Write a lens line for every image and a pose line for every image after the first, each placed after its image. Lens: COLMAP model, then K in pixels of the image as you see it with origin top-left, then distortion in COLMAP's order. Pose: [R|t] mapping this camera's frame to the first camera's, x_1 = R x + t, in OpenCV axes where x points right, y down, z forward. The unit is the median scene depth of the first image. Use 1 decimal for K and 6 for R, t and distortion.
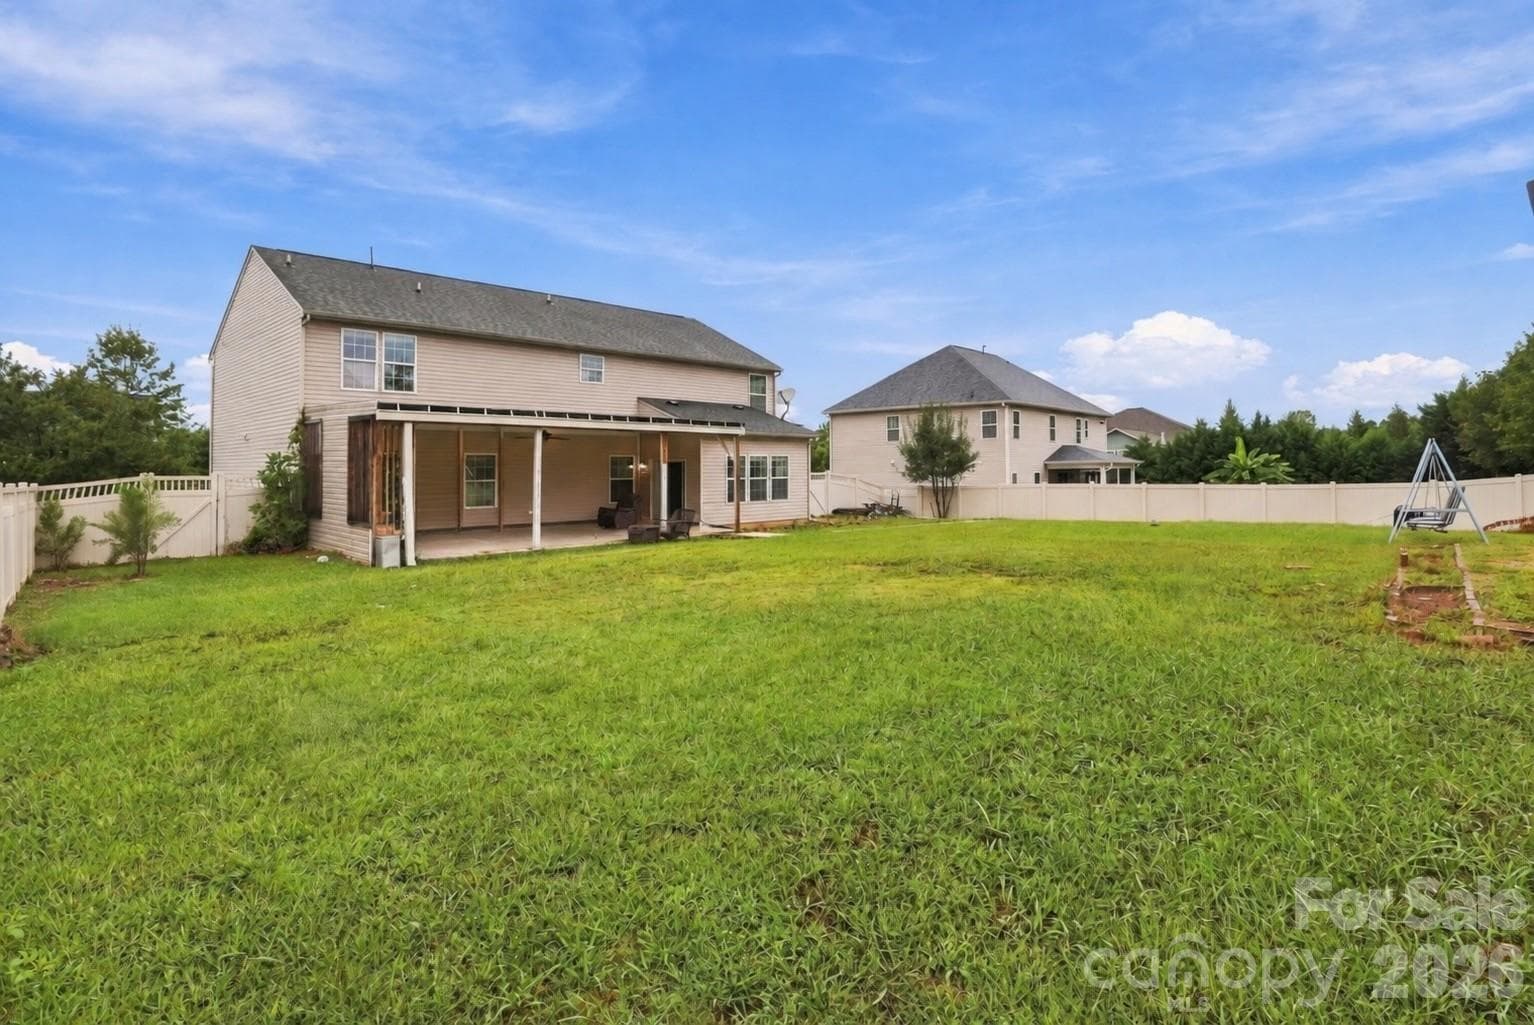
lens RADIAL K [[788.1, 0, 765.9], [0, 788.1, 490.1], [0, 0, 1]] dist [-0.029633, -0.001257]
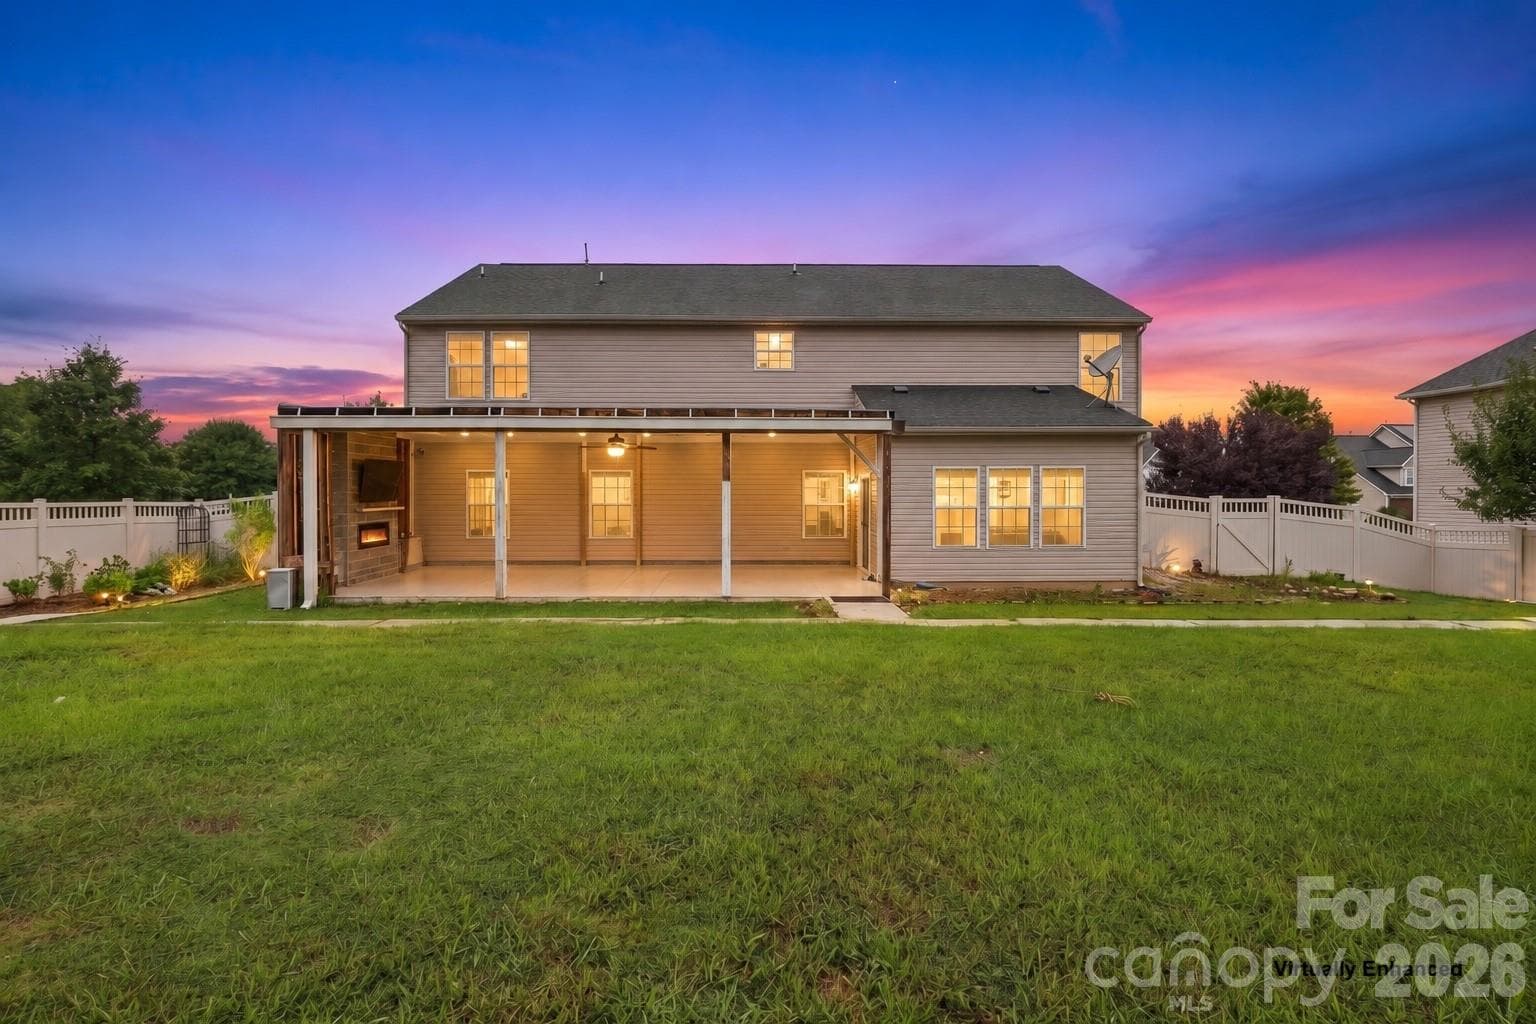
lens RADIAL K [[784.9, 0, 768.2], [0, 784.9, 485.1], [0, 0, 1]] dist [-0.032386, 0.001021]
pose [[0.708699, 0.002819, -0.705506, 0.309571], [-0.023788, 0.999519, -0.019901, -0.017179], [0.705110, 0.030887, 0.708425, 0.533151]]
